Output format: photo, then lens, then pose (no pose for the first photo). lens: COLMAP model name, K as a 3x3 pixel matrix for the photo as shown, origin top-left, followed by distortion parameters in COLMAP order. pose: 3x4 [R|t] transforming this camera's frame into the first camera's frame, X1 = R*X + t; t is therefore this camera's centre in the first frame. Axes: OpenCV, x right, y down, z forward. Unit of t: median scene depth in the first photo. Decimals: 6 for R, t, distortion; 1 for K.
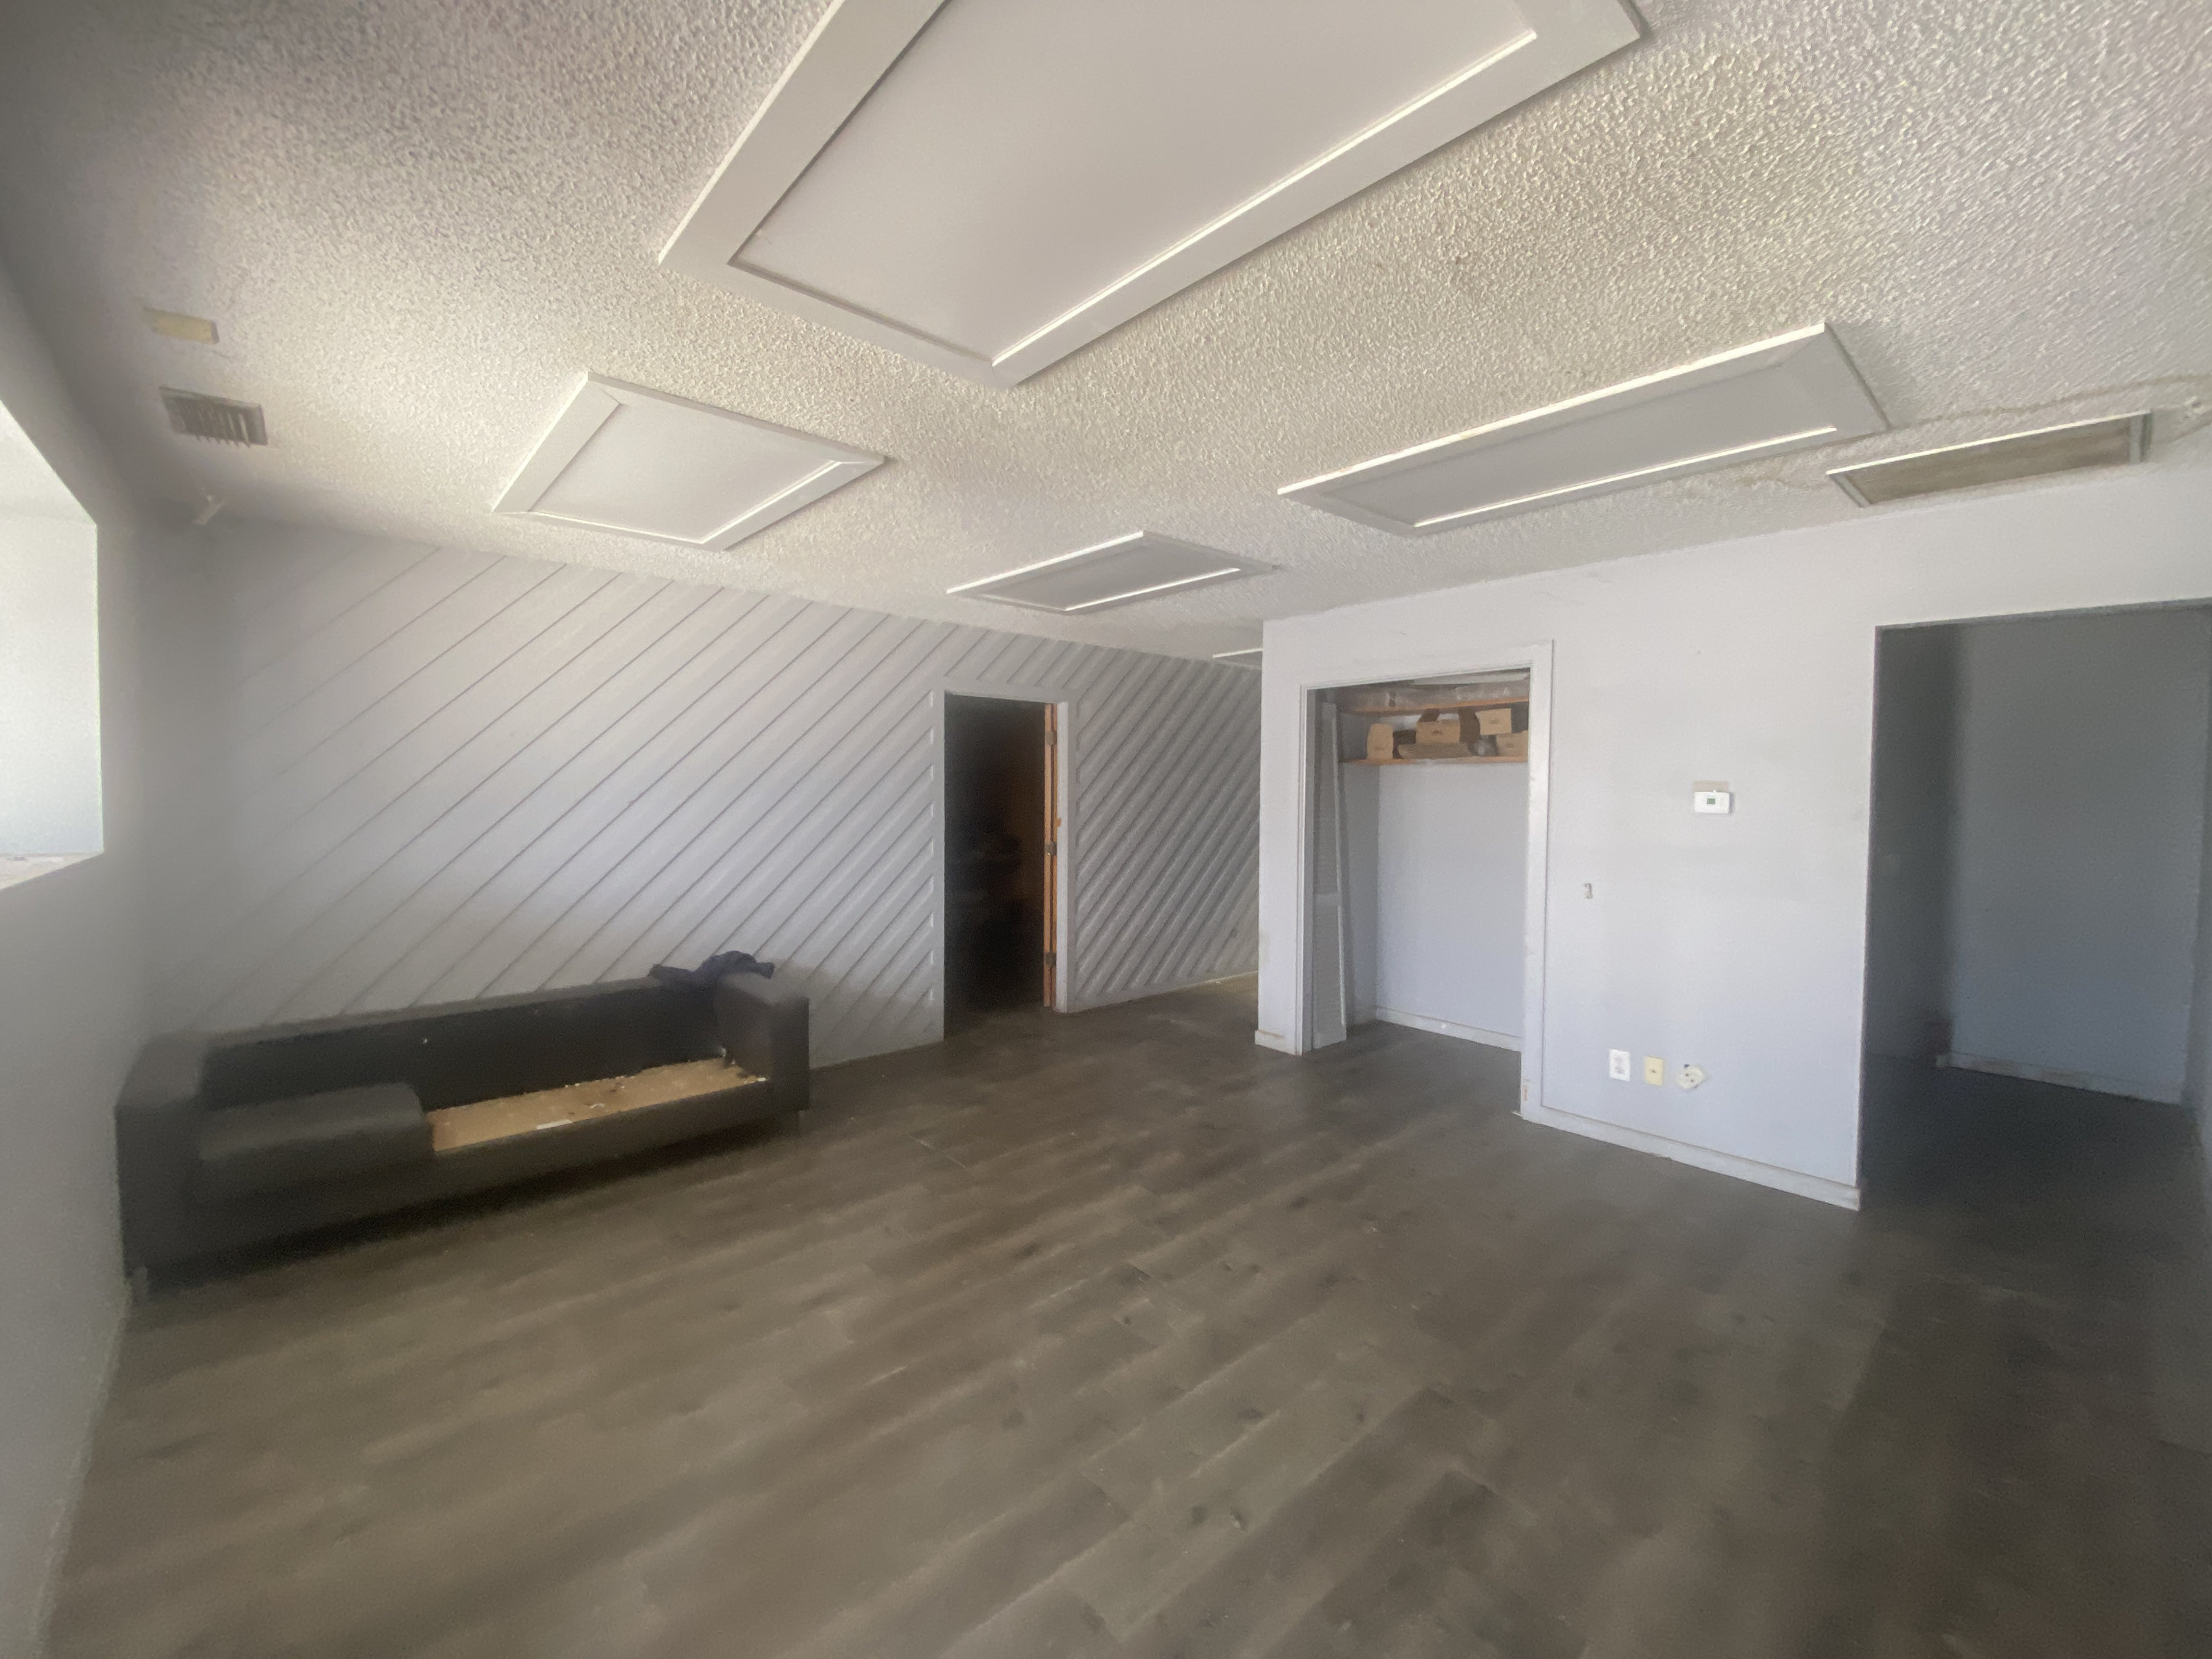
lens RADIAL K [[897.7, 0, 1106.0], [0, 897.7, 829.5], [0, 0, 1]] dist [0.105459, -0.000068]
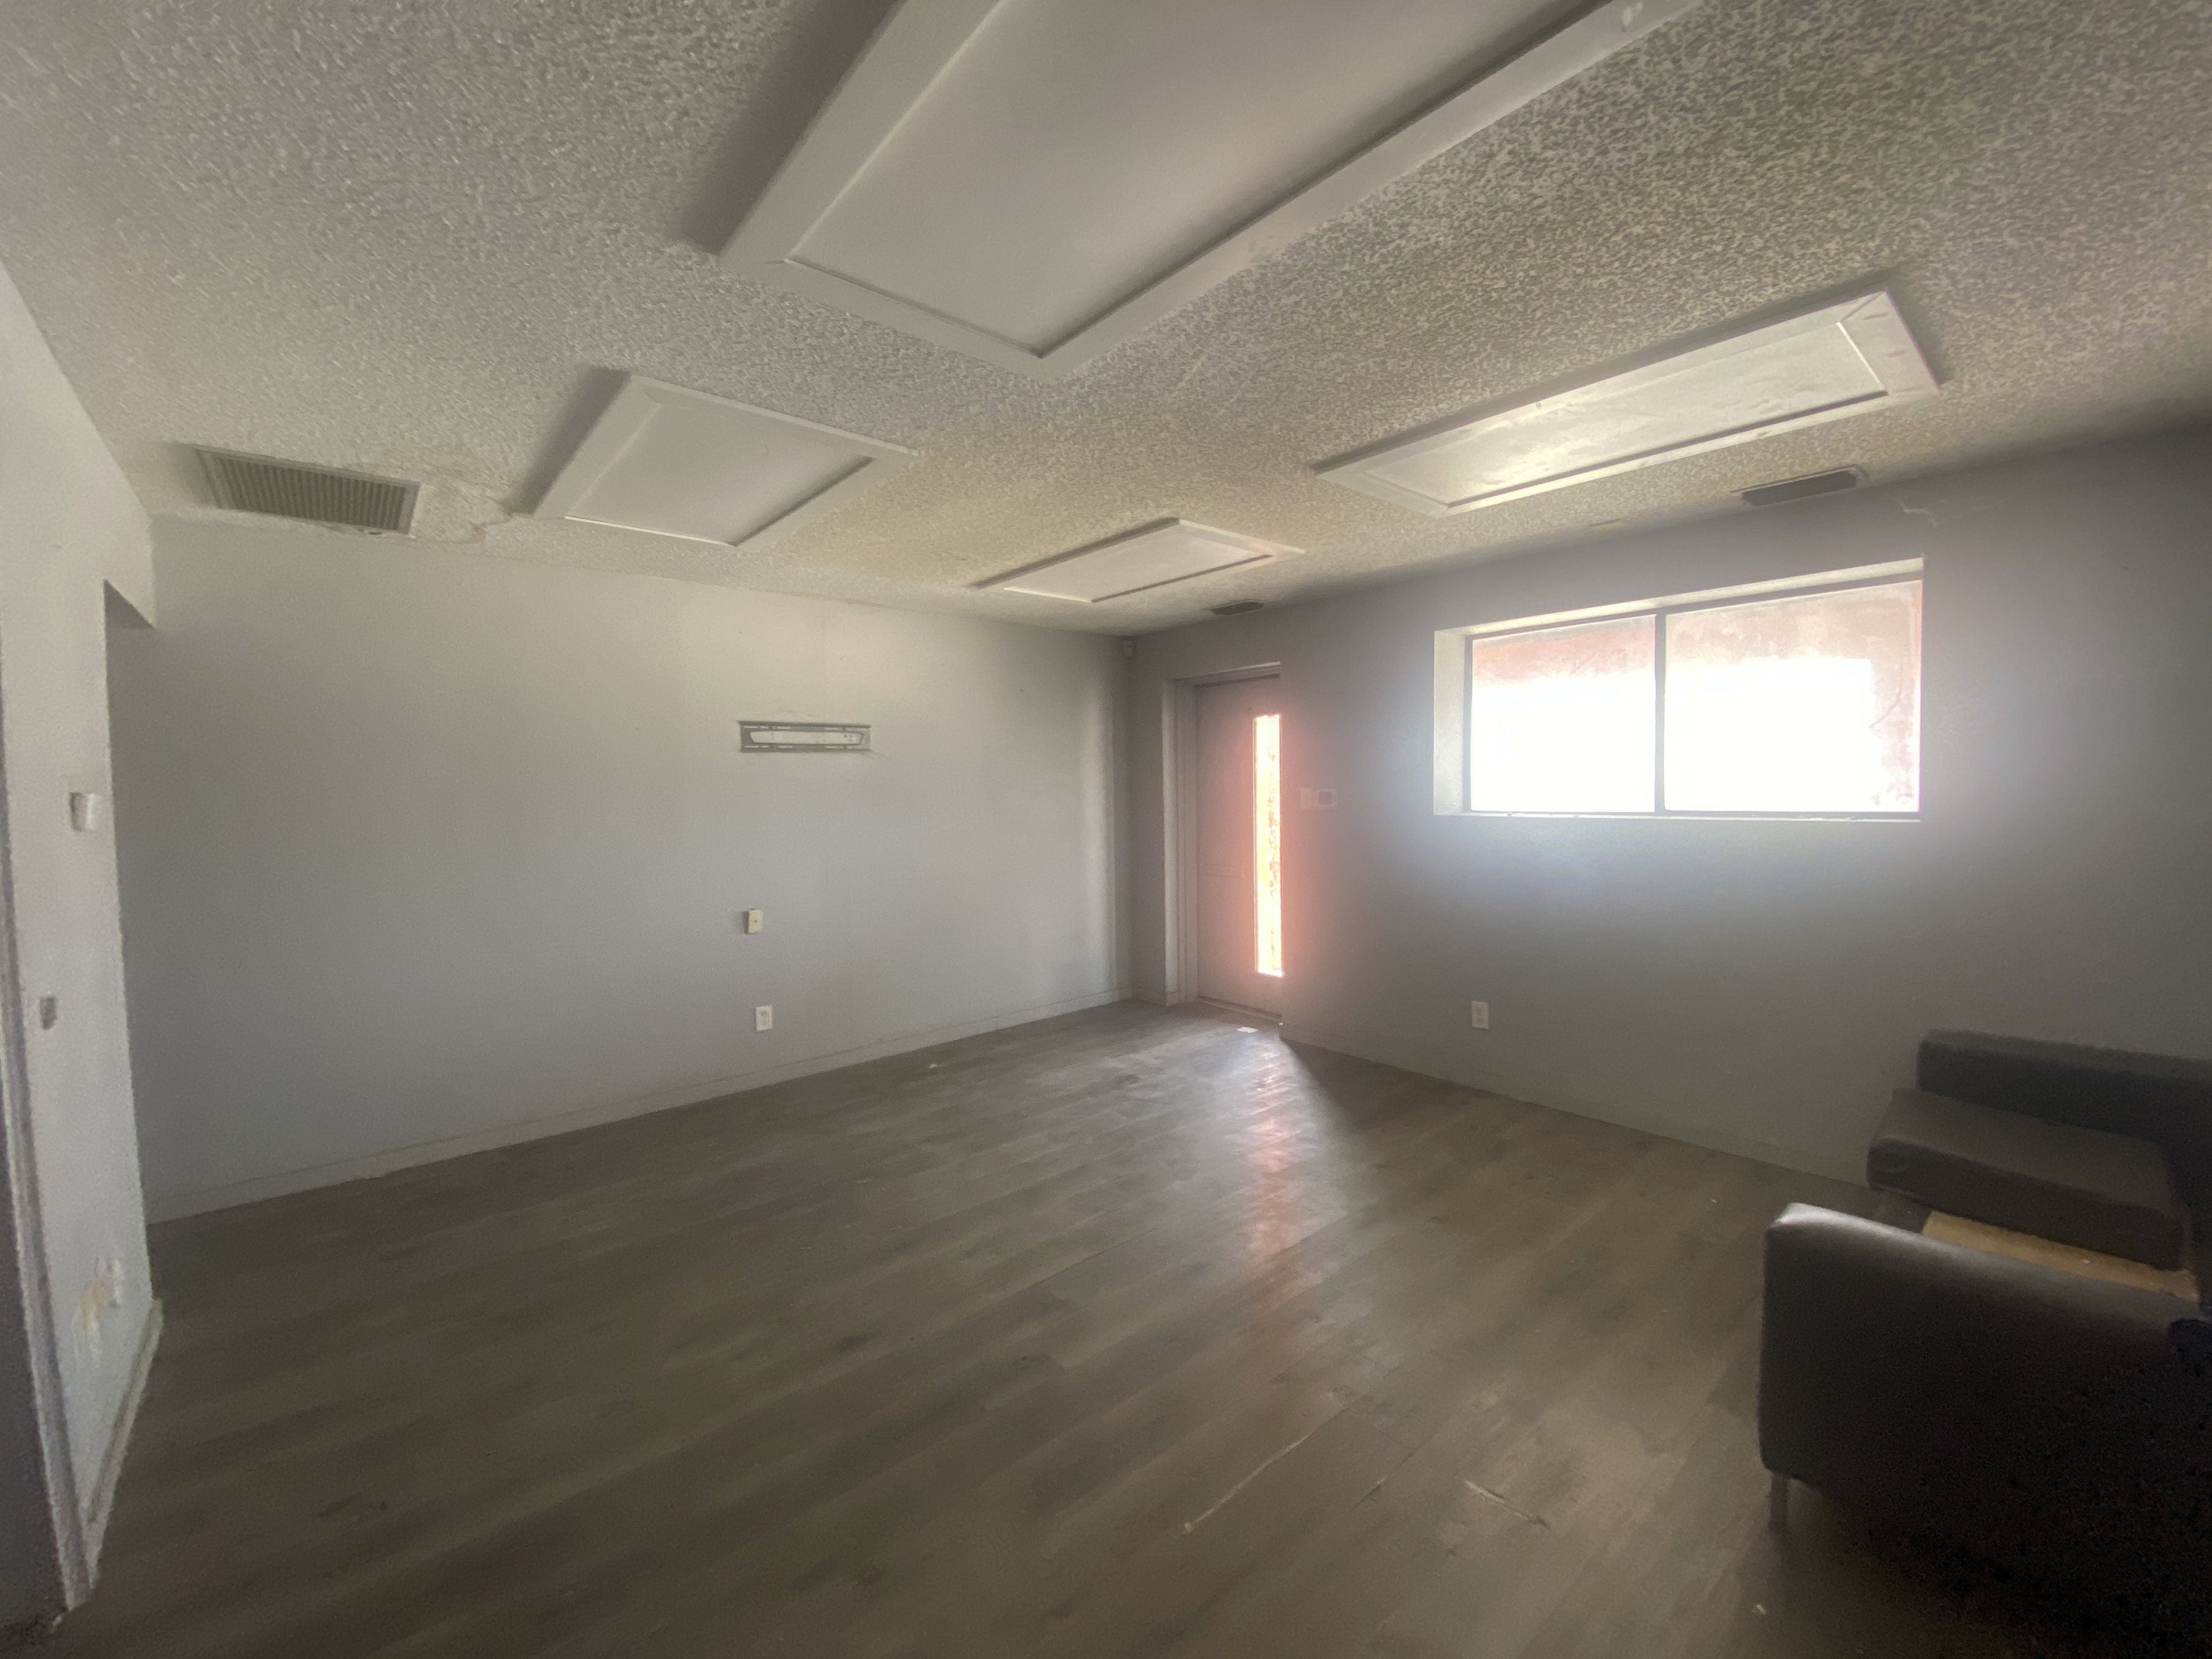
lens RADIAL K [[897.7, 0, 1106.0], [0, 897.7, 829.5], [0, 0, 1]] dist [0.105459, -0.000068]
pose [[-0.999844, 0.008037, 0.015697, -0.009695], [0.009457, 0.995664, 0.092546, -0.080644], [-0.014885, 0.092680, -0.995585, 1.961604]]
